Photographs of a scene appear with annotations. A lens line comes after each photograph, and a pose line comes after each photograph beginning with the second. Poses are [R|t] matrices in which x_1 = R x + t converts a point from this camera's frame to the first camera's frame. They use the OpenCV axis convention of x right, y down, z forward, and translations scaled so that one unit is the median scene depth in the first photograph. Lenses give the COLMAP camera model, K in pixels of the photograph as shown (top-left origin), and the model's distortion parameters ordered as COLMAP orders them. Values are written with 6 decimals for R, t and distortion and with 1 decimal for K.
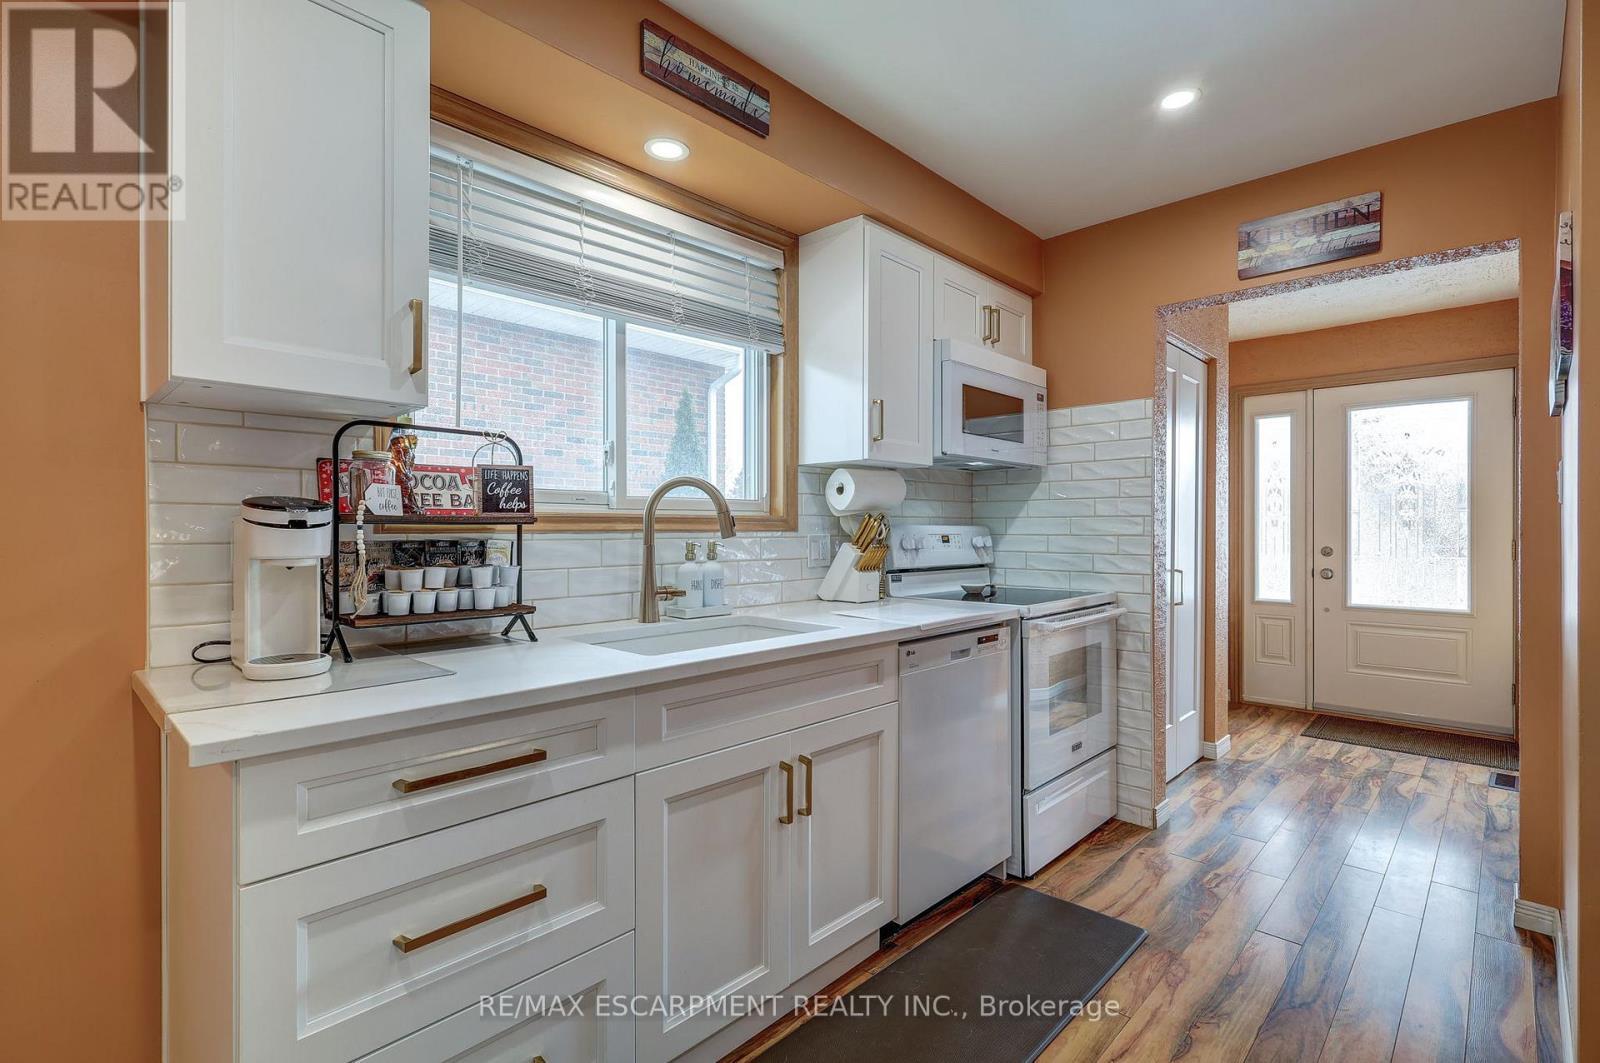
lens RADIAL K [[736.0, 0, 790.7], [0, 736.0, 534.5], [0, 0, 1]] dist [0.004401, 0.000353]
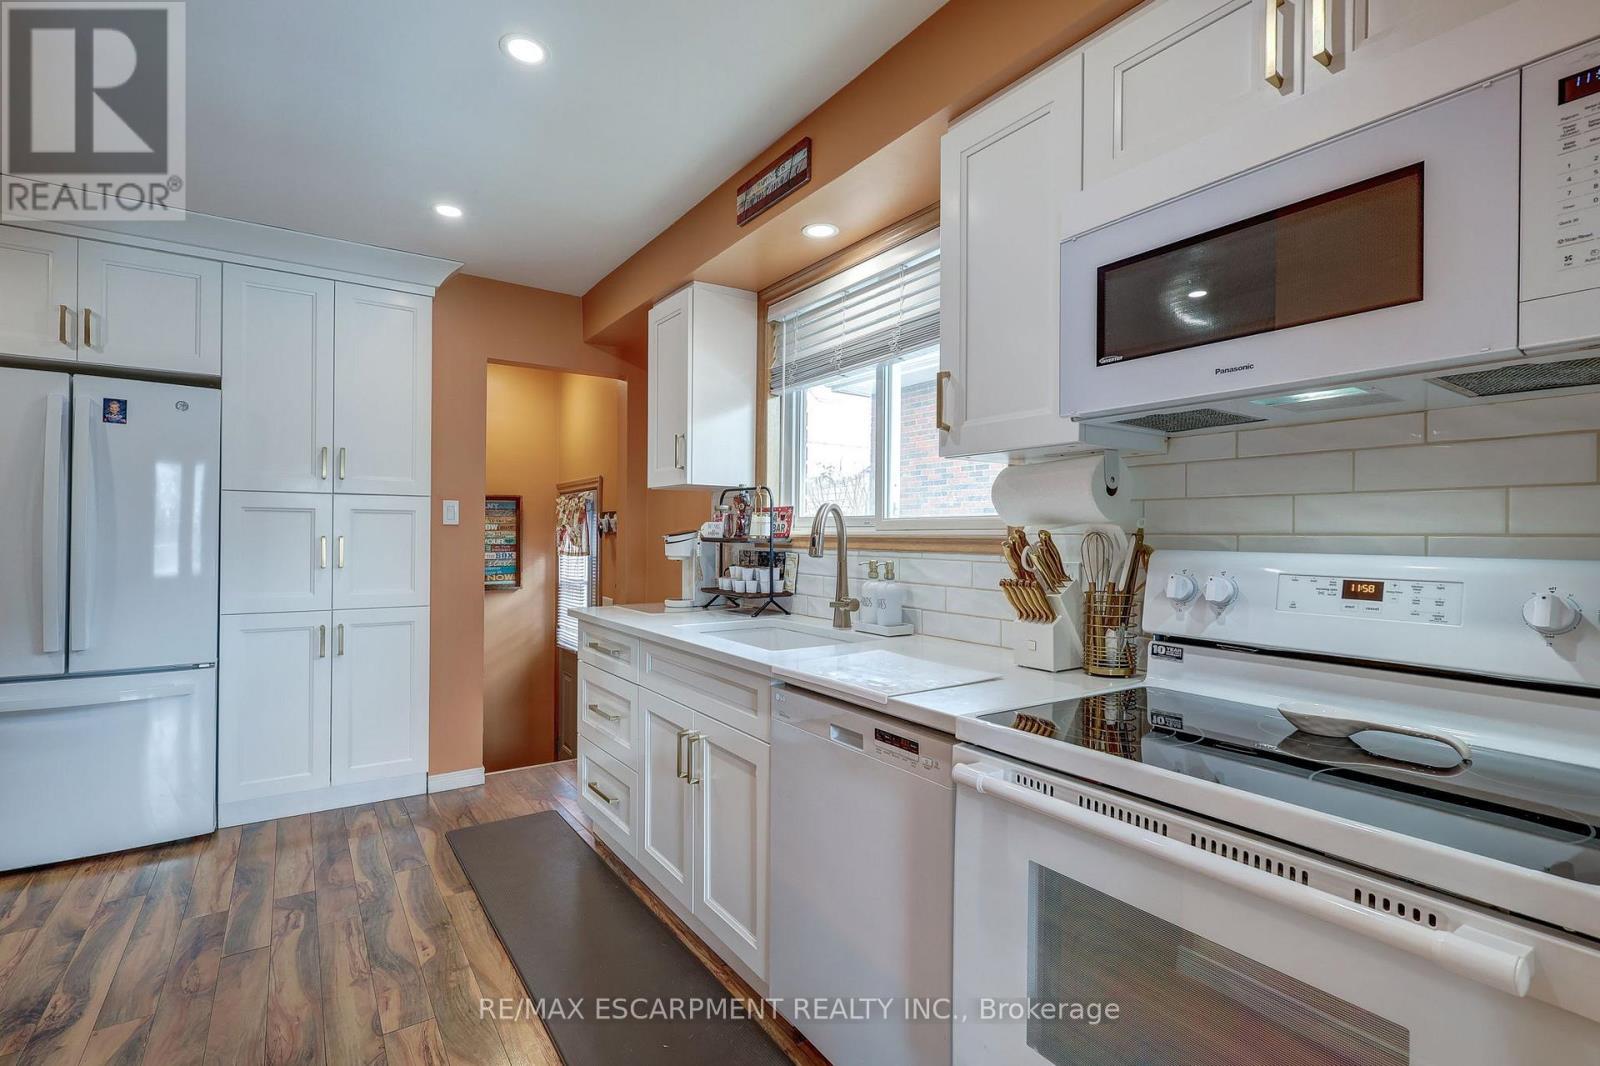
lens RADIAL K [[736.0, 0, 790.7], [0, 736.0, 536.0], [0, 0, 1]] dist [0.004401, 0.000353]
pose [[-0.197658, 0.001341, -0.980270, 0.977981], [-0.014291, 0.999889, 0.004250, -0.030036], [0.980167, 0.014850, -0.197617, 1.152710]]
